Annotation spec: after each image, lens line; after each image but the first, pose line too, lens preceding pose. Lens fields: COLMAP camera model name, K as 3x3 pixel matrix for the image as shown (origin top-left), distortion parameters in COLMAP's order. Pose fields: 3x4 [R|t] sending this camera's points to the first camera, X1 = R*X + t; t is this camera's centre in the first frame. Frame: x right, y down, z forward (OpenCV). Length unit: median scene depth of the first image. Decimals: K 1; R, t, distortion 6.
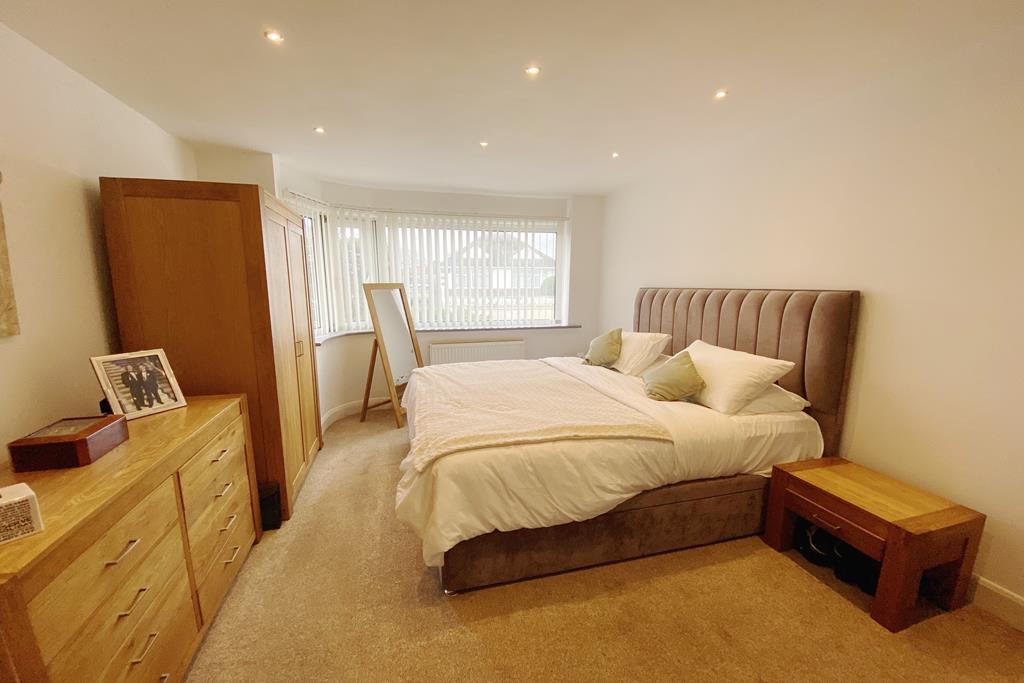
lens RADIAL K [[403.2, 0, 509.4], [0, 403.2, 343.8], [0, 0, 1]] dist [-0.000948, -0.000137]
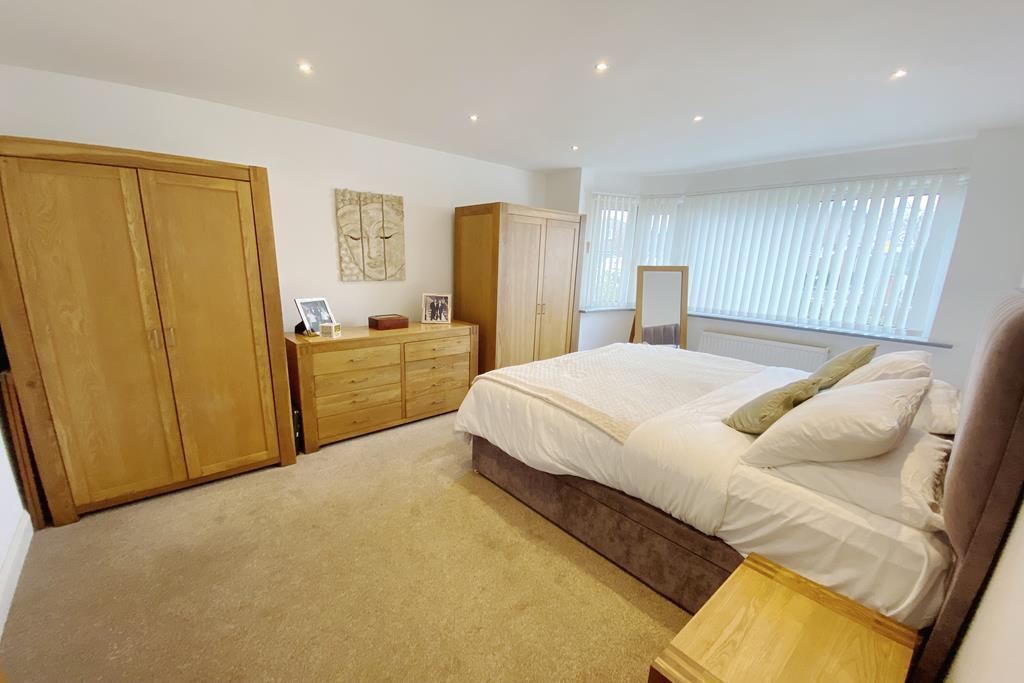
lens RADIAL K [[403.2, 0, 512.2], [0, 403.2, 343.0], [0, 0, 1]] dist [-0.000948, -0.000137]
pose [[0.453840, 0.190276, -0.870531, 1.039777], [-0.158567, 0.978589, 0.131228, -0.058650], [0.876862, 0.078481, 0.474294, 0.340070]]
